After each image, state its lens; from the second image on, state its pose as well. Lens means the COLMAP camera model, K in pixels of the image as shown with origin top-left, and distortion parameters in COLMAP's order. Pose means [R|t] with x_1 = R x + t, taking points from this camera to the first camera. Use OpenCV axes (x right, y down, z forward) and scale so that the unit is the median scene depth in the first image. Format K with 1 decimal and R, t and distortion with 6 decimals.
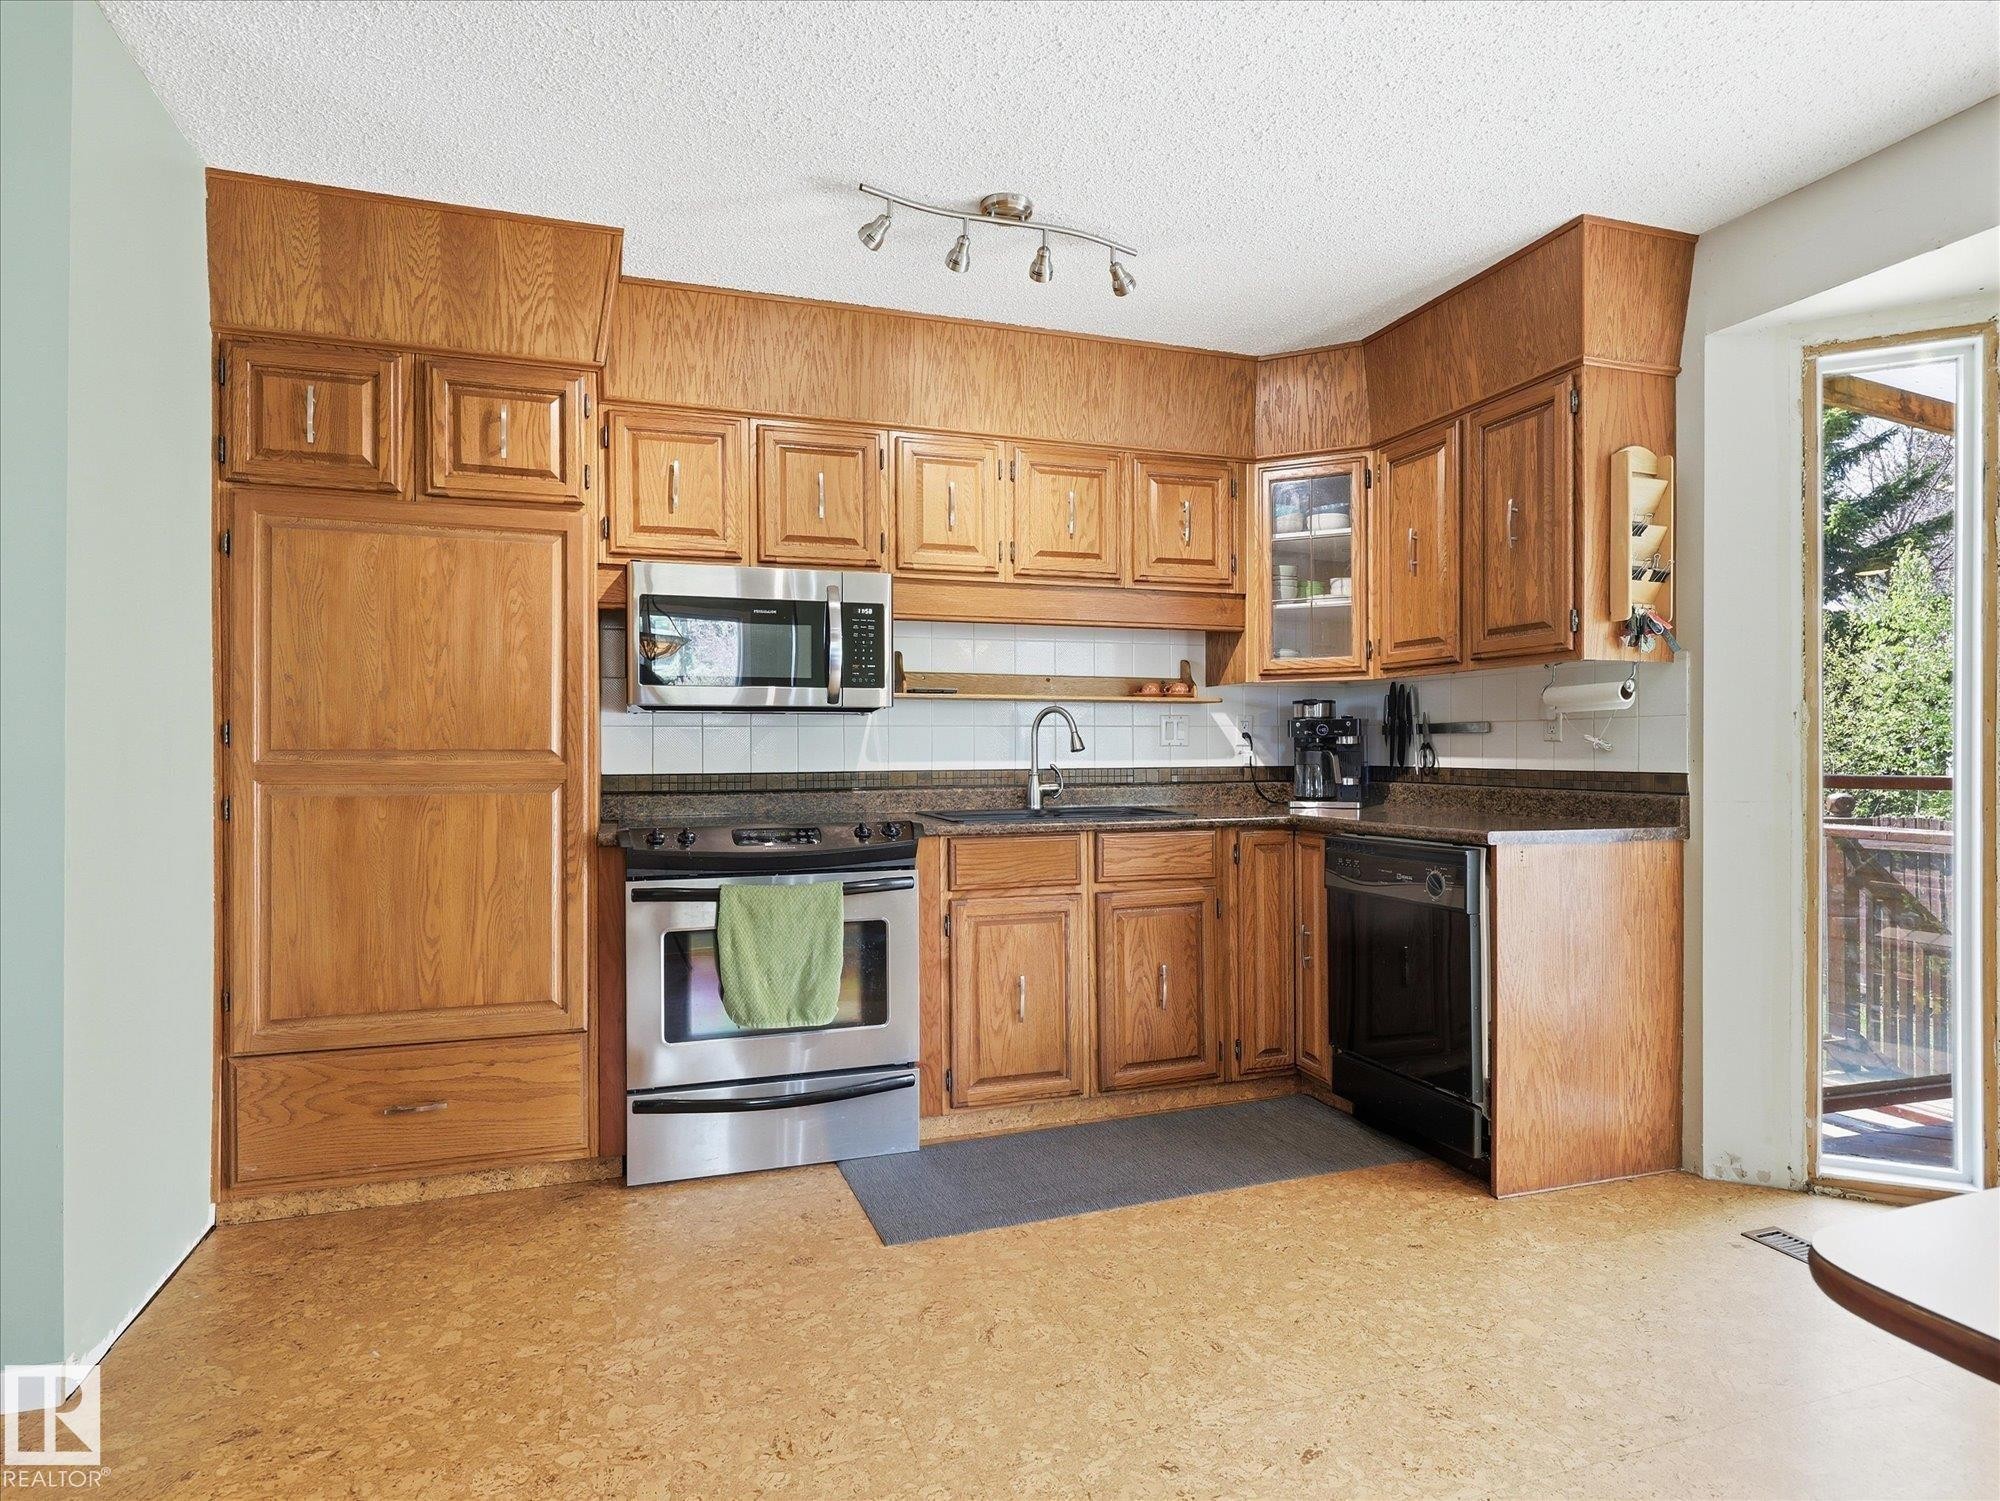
lens RADIAL K [[1137.7, 0, 955.0], [0, 1137.7, 738.2], [0, 0, 1]] dist [0.004602, -0.002028]
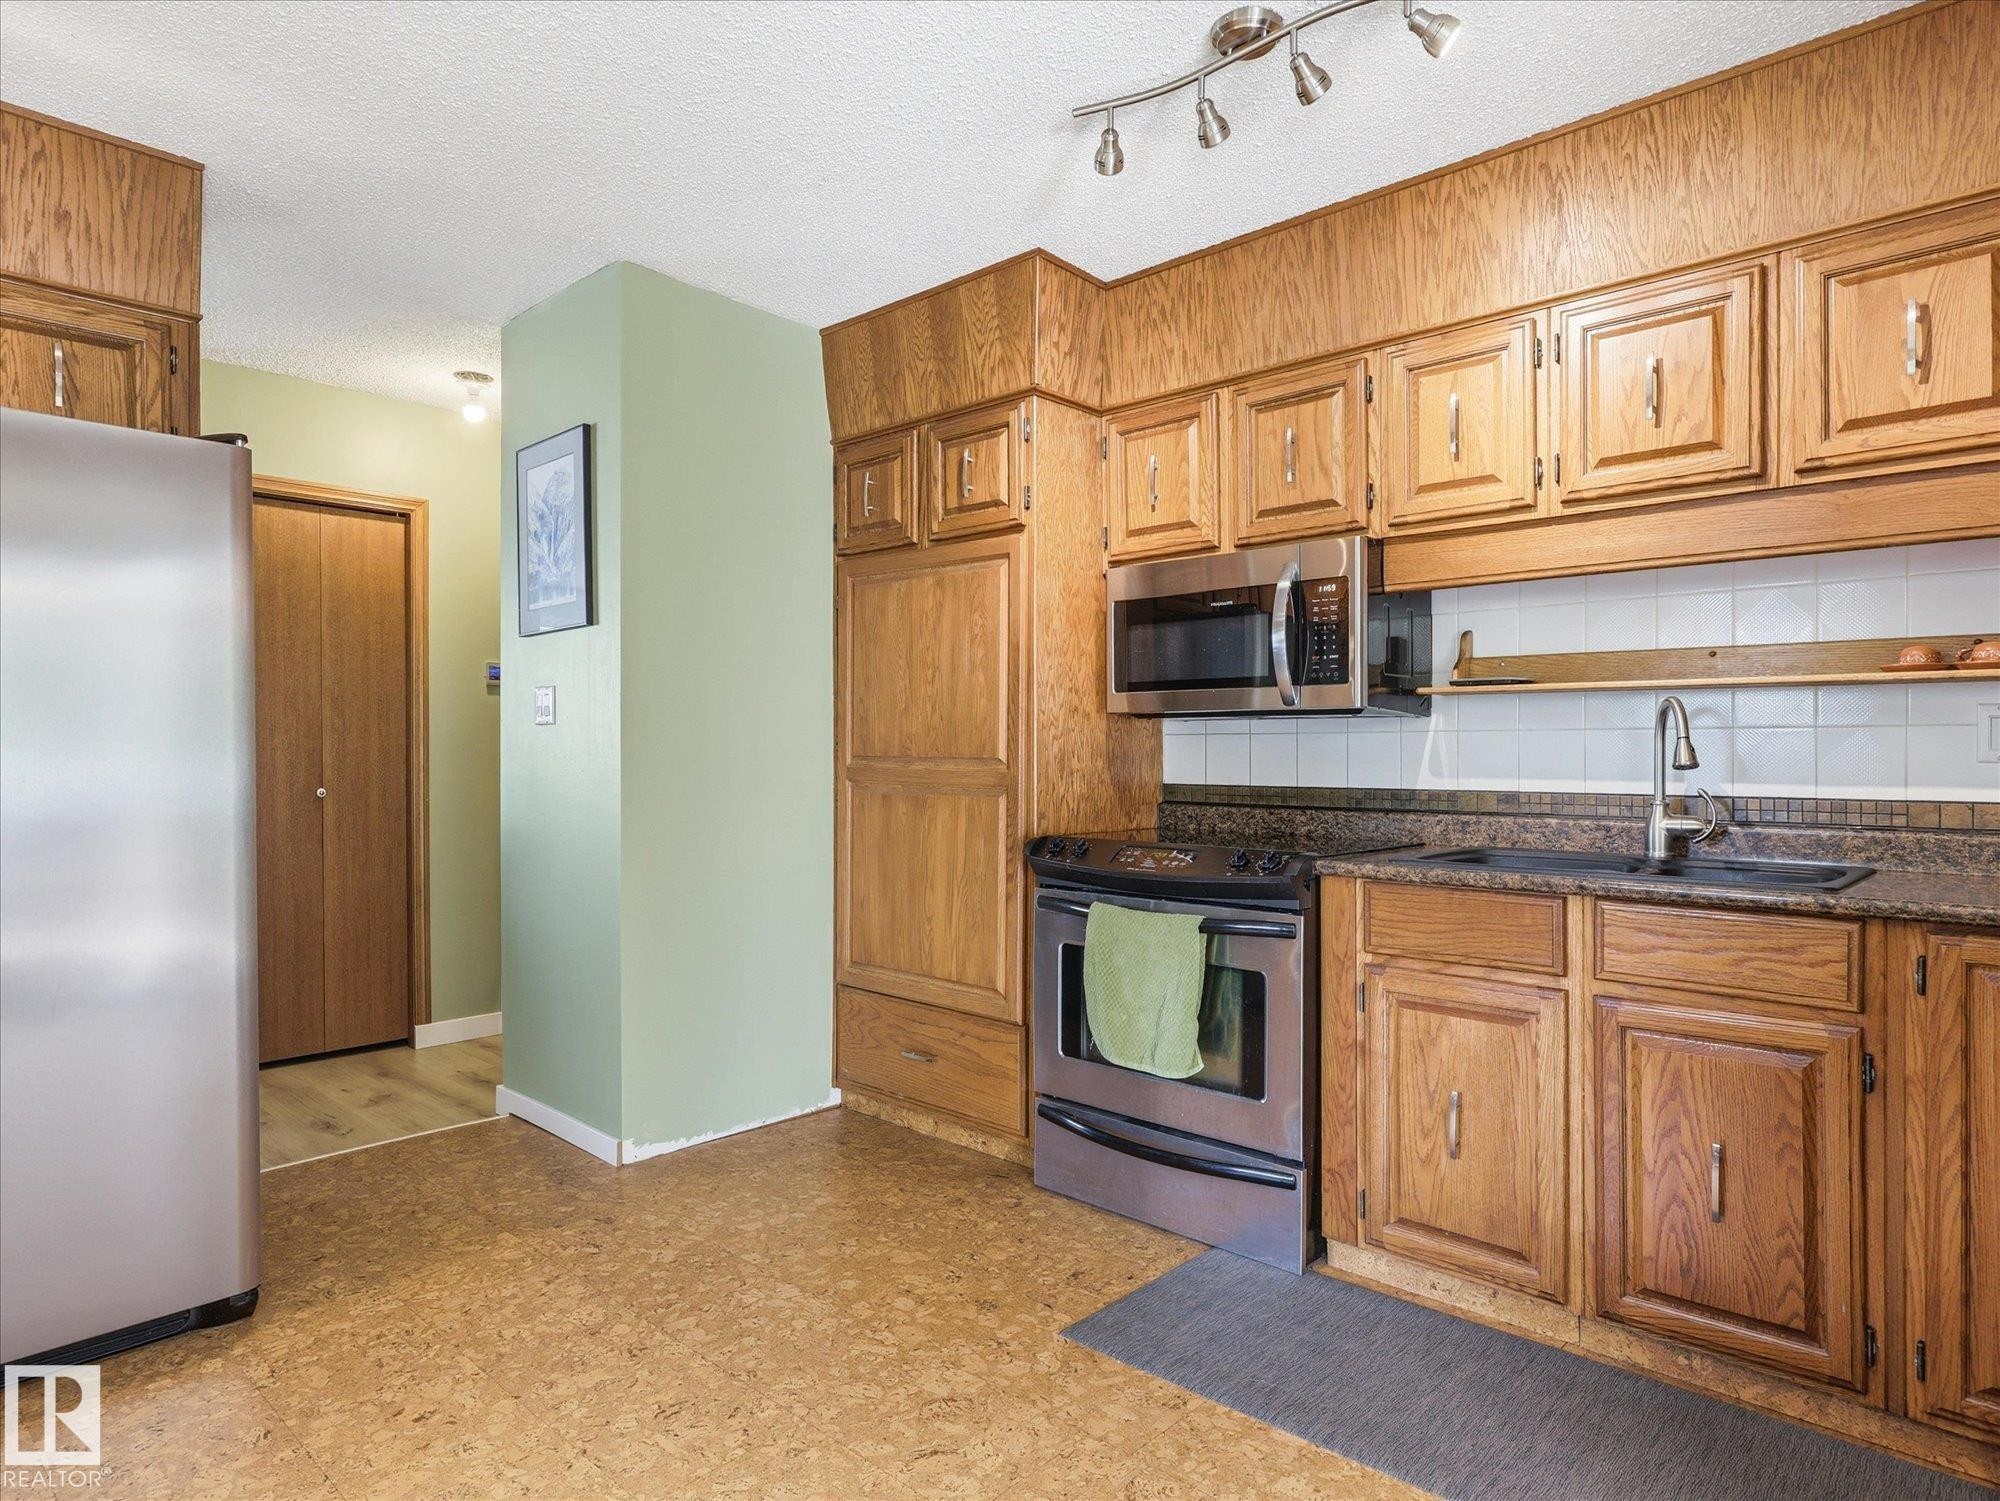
lens RADIAL K [[1137.7, 0, 992.6], [0, 1137.7, 753.9], [0, 0, 1]] dist [0.004602, -0.002028]
pose [[0.488539, 0.006743, -0.872516, 0.520464], [0.001791, 0.999960, 0.008731, -0.002771], [0.872540, -0.005828, 0.488508, 0.415963]]
